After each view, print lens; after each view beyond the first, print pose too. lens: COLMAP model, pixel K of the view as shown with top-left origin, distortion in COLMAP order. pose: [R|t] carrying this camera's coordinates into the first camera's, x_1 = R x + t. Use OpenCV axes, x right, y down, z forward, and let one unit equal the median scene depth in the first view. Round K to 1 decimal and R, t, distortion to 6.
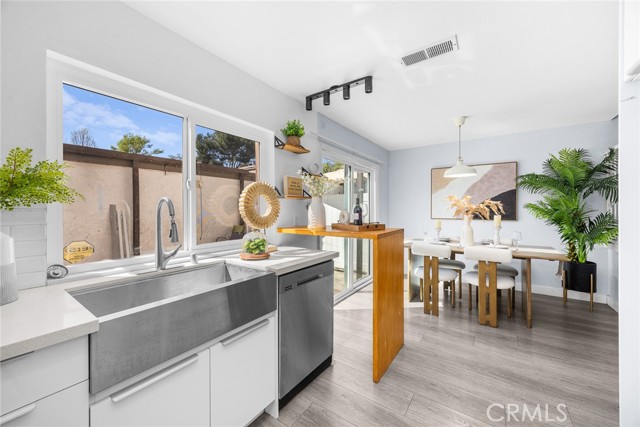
lens RADIAL K [[247.6, 0, 317.6], [0, 247.6, 210.2], [0, 0, 1]] dist [-0.008600, -0.000683]
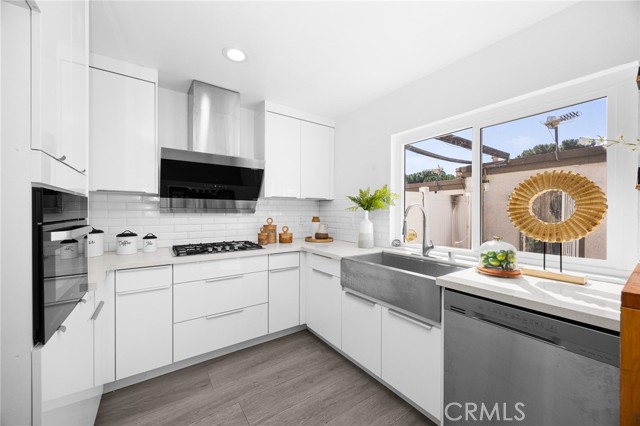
lens RADIAL K [[247.6, 0, 319.7], [0, 247.6, 213.5], [0, 0, 1]] dist [-0.008600, -0.000683]
pose [[-0.340037, 0.008146, -0.940377, 0.856210], [-0.000644, 0.999960, 0.008895, -0.009389], [0.940412, 0.003631, -0.340019, 0.907309]]
